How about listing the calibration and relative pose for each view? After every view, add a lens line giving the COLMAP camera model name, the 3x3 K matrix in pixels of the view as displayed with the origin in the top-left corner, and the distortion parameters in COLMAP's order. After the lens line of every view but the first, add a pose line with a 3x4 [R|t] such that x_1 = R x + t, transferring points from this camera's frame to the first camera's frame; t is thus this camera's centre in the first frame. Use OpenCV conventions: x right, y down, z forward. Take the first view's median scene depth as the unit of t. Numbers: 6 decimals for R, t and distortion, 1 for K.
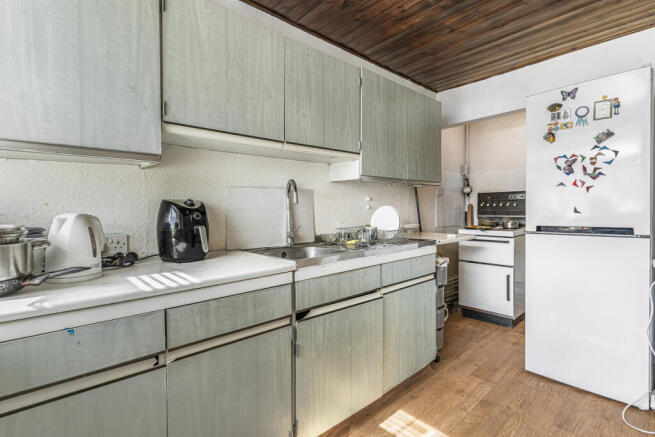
lens RADIAL K [[314.4, 0, 327.5], [0, 314.4, 218.5], [0, 0, 1]] dist [0.002721, -0.000258]
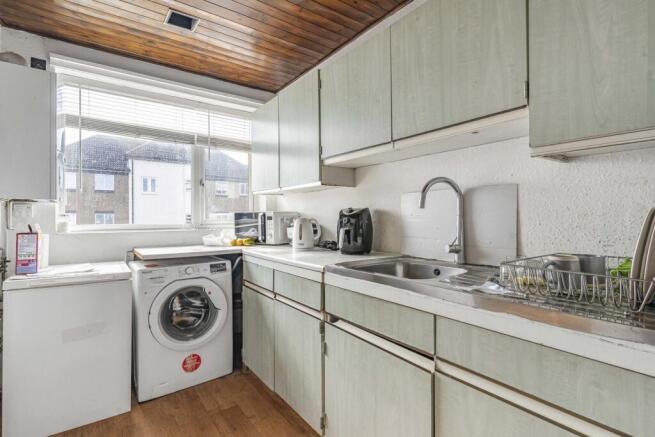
lens RADIAL K [[314.4, 0, 327.5], [0, 314.4, 218.5], [0, 0, 1]] dist [0.002721, -0.000258]
pose [[-0.109485, 0.017125, -0.993841, 0.661195], [-0.023479, 0.999528, 0.019809, -0.028789], [0.993711, 0.025503, -0.109032, 0.770881]]
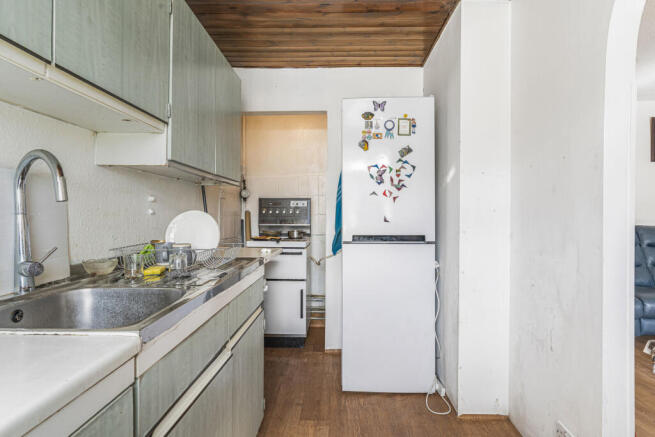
lens RADIAL K [[365.9, 0, 327.5], [0, 365.9, 218.5], [0, 0, 1]] dist [-0.002117, -0.000830]
pose [[0.688080, 0.007209, 0.725599, -0.202322], [0.008843, 0.999793, -0.018319, -0.008493], [-0.725581, 0.019022, 0.687874, 0.305617]]
